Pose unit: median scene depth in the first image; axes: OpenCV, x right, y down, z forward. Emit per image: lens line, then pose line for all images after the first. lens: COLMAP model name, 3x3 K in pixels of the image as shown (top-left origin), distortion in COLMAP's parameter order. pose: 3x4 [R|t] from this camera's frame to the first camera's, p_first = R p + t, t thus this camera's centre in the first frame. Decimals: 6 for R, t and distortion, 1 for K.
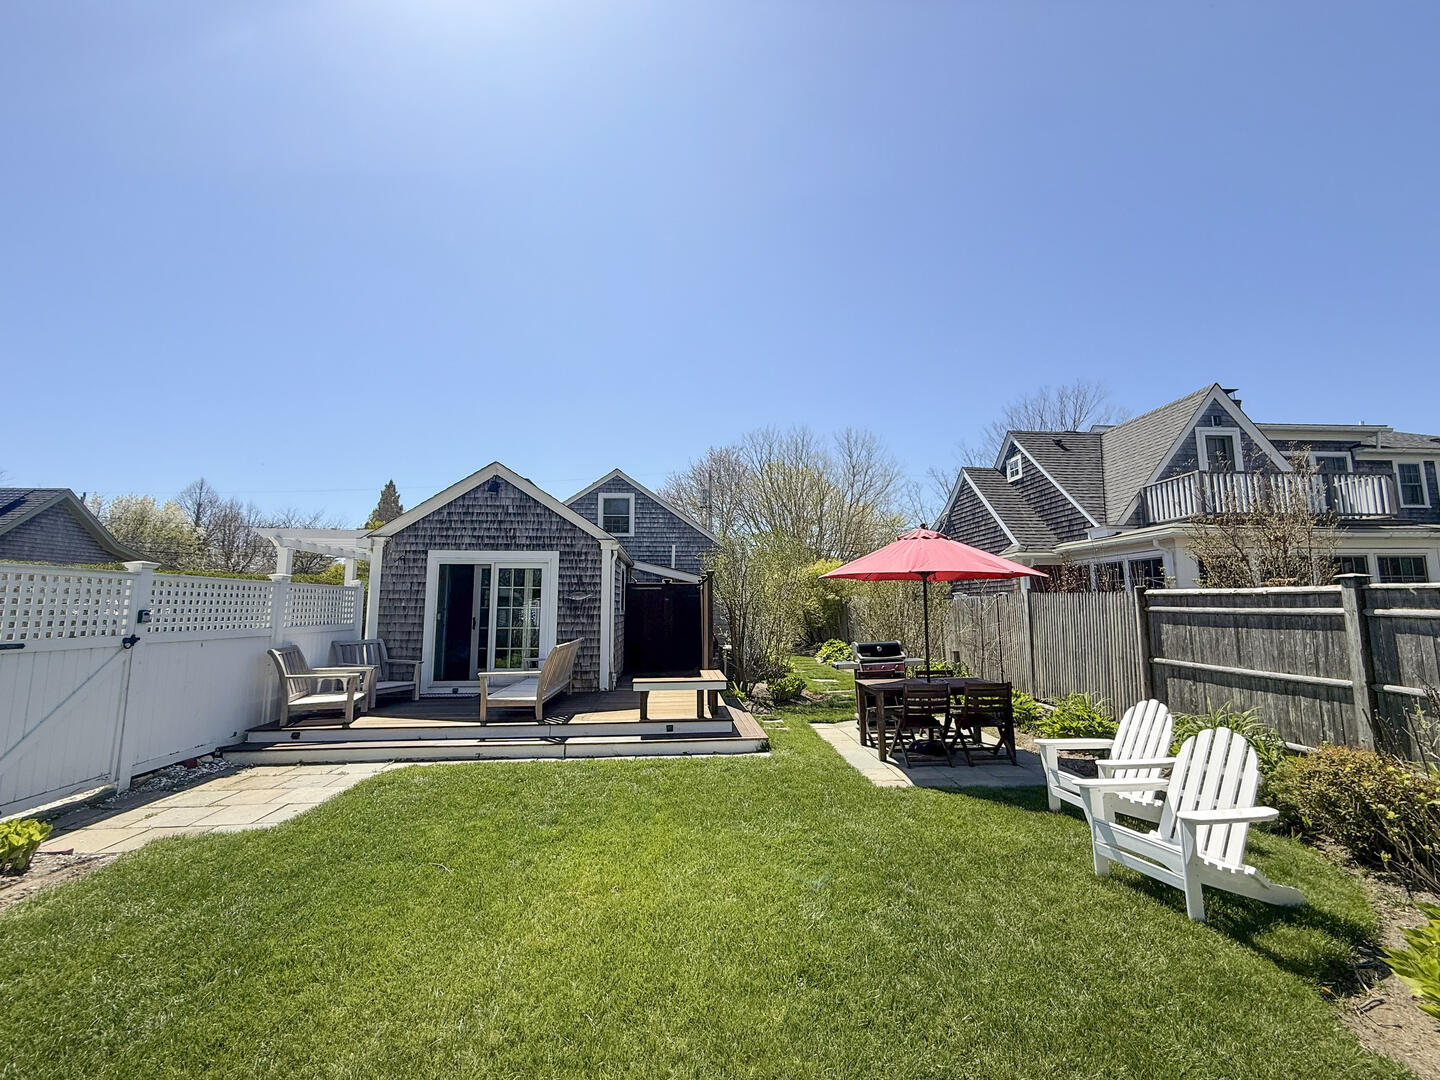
lens RADIAL K [[576.2, 0, 722.6], [0, 576.2, 539.3], [0, 0, 1]] dist [-0.003052, -0.000246]
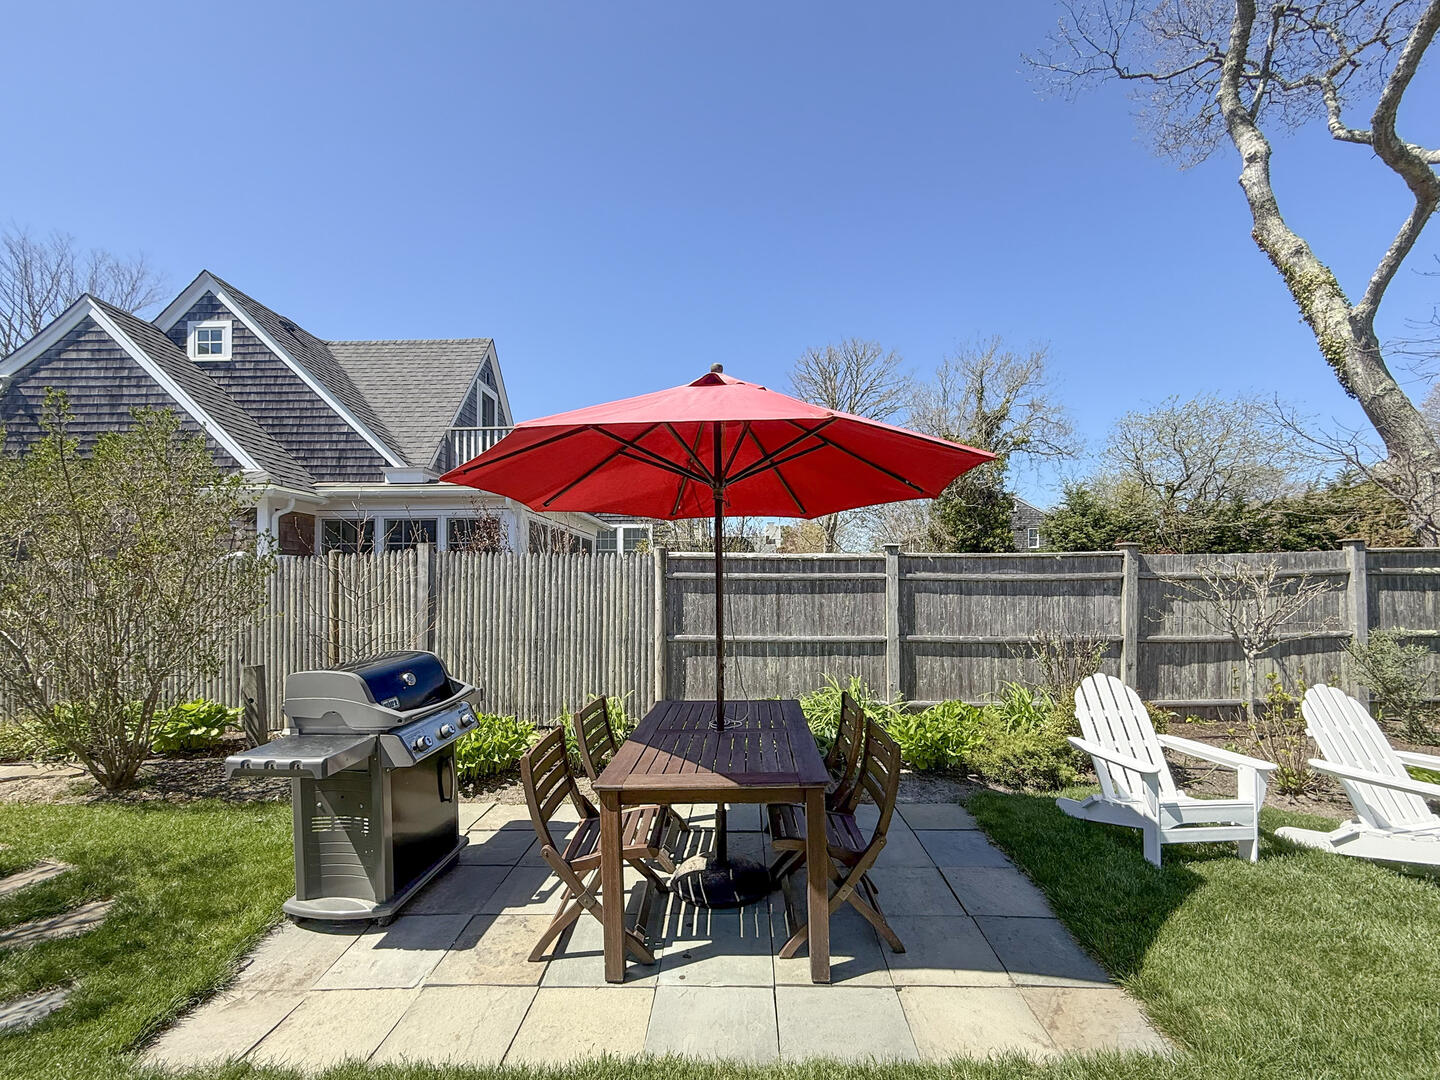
lens RADIAL K [[576.2, 0, 723.6], [0, 576.2, 581.8], [0, 0, 1]] dist [-0.003052, -0.000246]
pose [[0.071483, 0.003090, 0.997437, -0.040033], [-0.111126, 0.993794, 0.004885, 0.077468], [-0.991232, -0.111191, 0.071383, 0.569989]]
